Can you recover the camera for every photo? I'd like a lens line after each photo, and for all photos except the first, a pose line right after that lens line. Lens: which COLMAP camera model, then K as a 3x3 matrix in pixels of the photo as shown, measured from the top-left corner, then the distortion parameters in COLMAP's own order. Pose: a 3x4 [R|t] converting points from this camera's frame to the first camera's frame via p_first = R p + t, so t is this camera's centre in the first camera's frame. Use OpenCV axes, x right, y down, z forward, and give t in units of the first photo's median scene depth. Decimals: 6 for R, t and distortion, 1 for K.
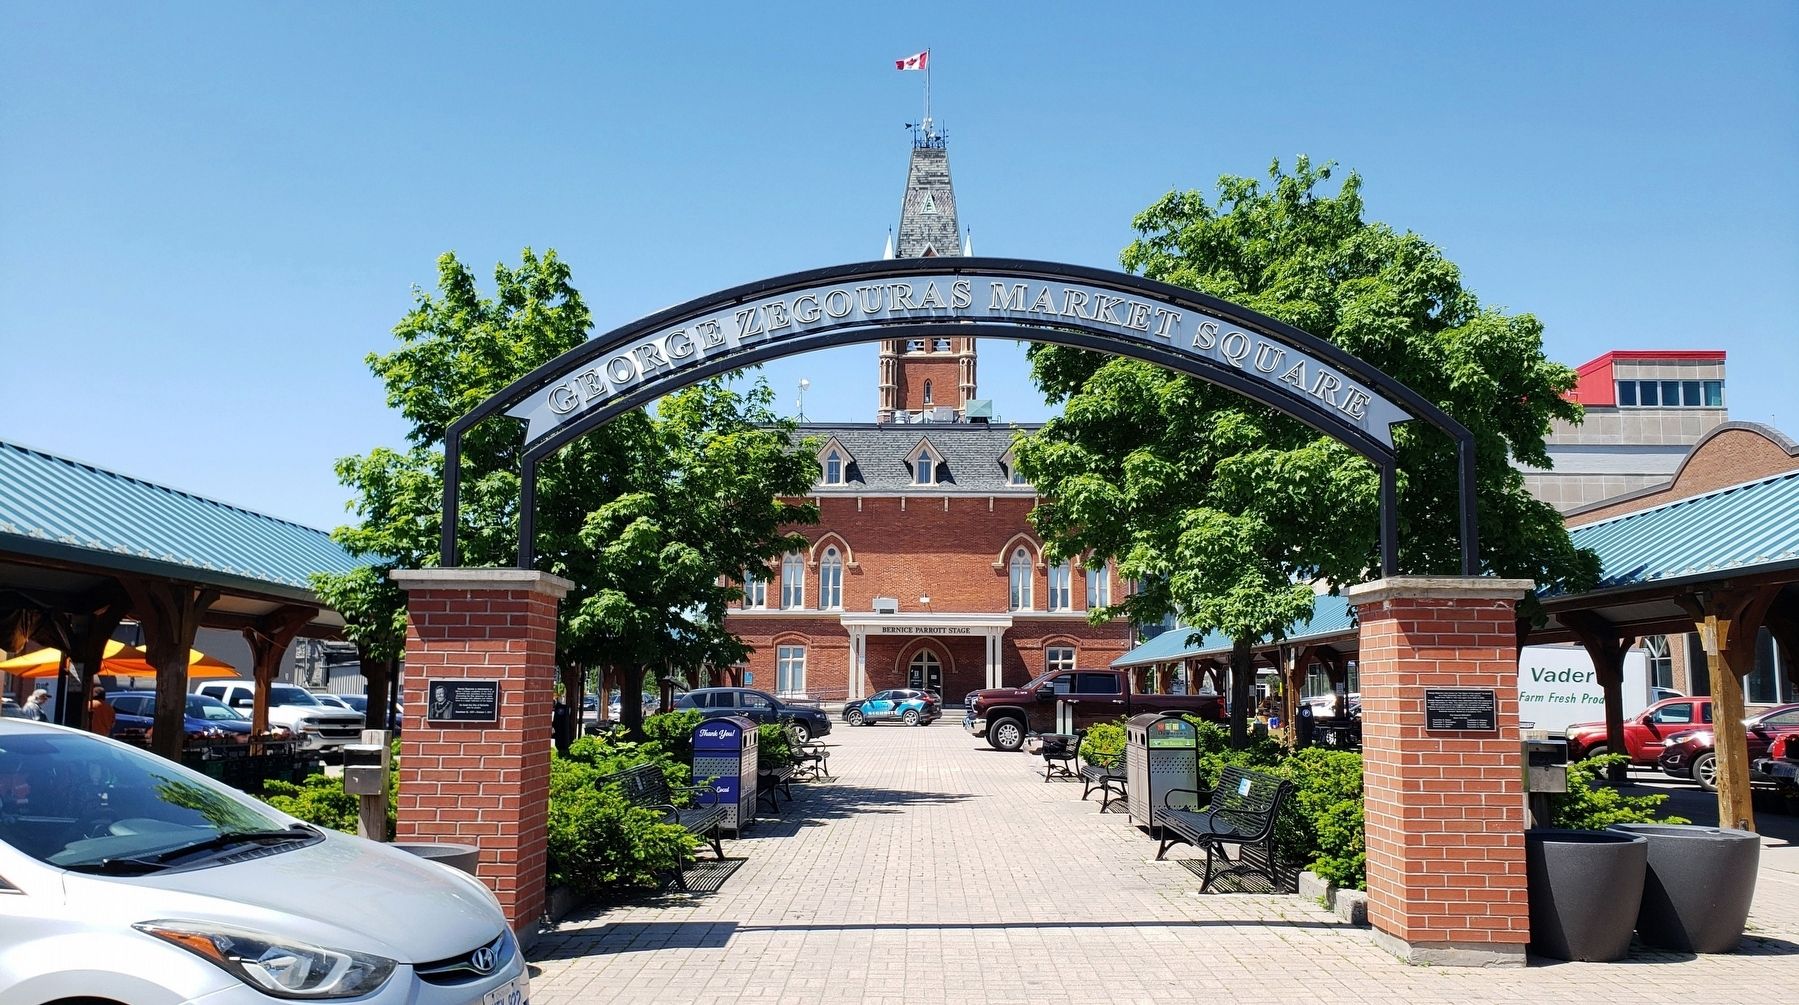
lens RADIAL K [[1414.9, 0, 900.7], [0, 1414.9, 513.2], [0, 0, 1]] dist [-0.007543, -0.004801]
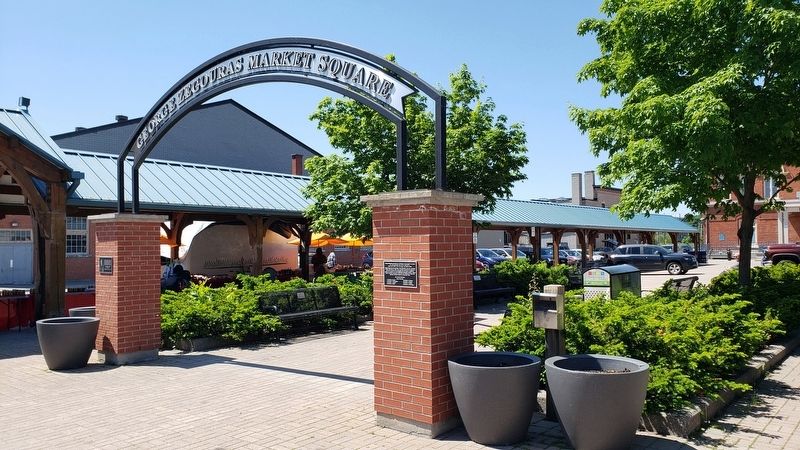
lens RADIAL K [[629.2, 0, 398.9], [0, 629.2, 220.1], [0, 0, 1]] dist [-0.007543, -0.004801]
pose [[0.777326, -0.037108, -0.628002, 0.842274], [0.091698, 0.994281, 0.054751, 0.039766], [0.622379, -0.100145, 0.776283, 0.454189]]
